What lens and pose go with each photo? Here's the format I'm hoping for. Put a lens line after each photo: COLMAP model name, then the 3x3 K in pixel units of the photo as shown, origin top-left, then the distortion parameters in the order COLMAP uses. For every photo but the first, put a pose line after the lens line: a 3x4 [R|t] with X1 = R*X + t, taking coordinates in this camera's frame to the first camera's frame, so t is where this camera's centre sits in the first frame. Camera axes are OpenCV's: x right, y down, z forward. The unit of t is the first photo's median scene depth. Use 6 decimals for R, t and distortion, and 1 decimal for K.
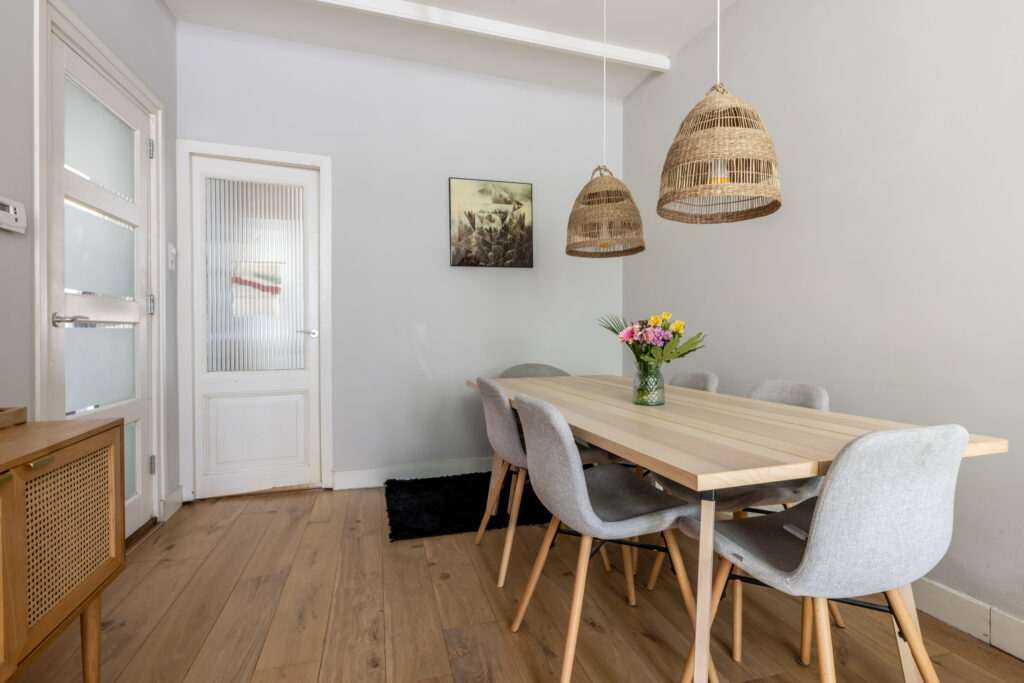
lens RADIAL K [[549.9, 0, 527.3], [0, 549.9, 369.2], [0, 0, 1]] dist [0.004445, 0.000008]
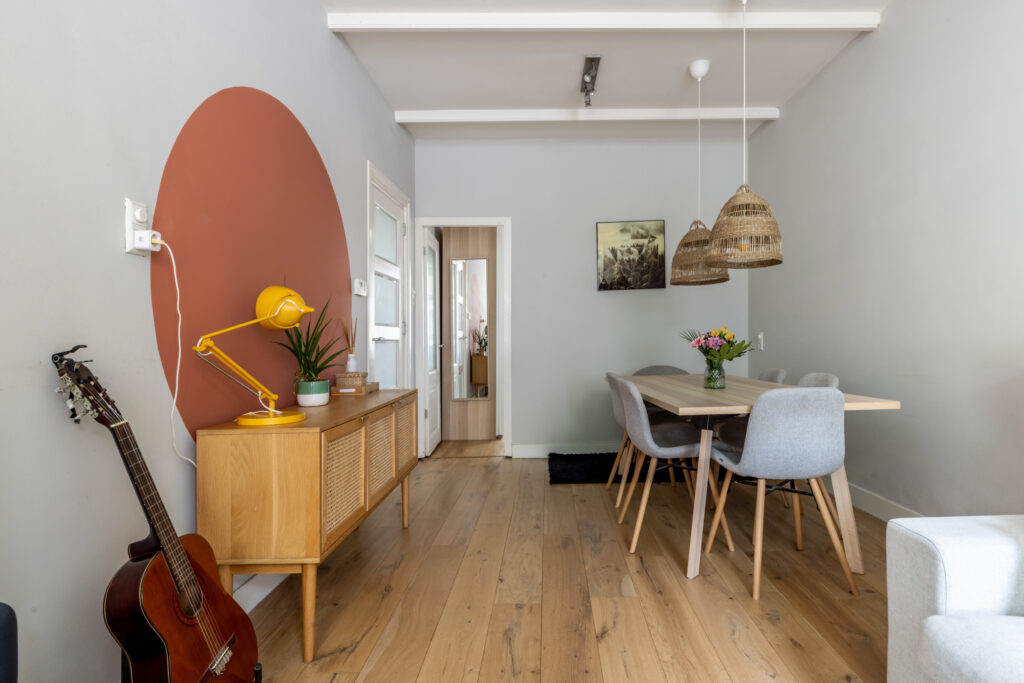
lens RADIAL K [[591.4, 0, 511.9], [0, 591.4, 343.5], [0, 0, 1]] dist [0.001091, 0.000275]
pose [[0.946629, -0.017640, -0.321841, 0.122586], [-0.002183, 0.998127, -0.061129, 0.023282], [0.322317, 0.058569, 0.944818, -0.395036]]
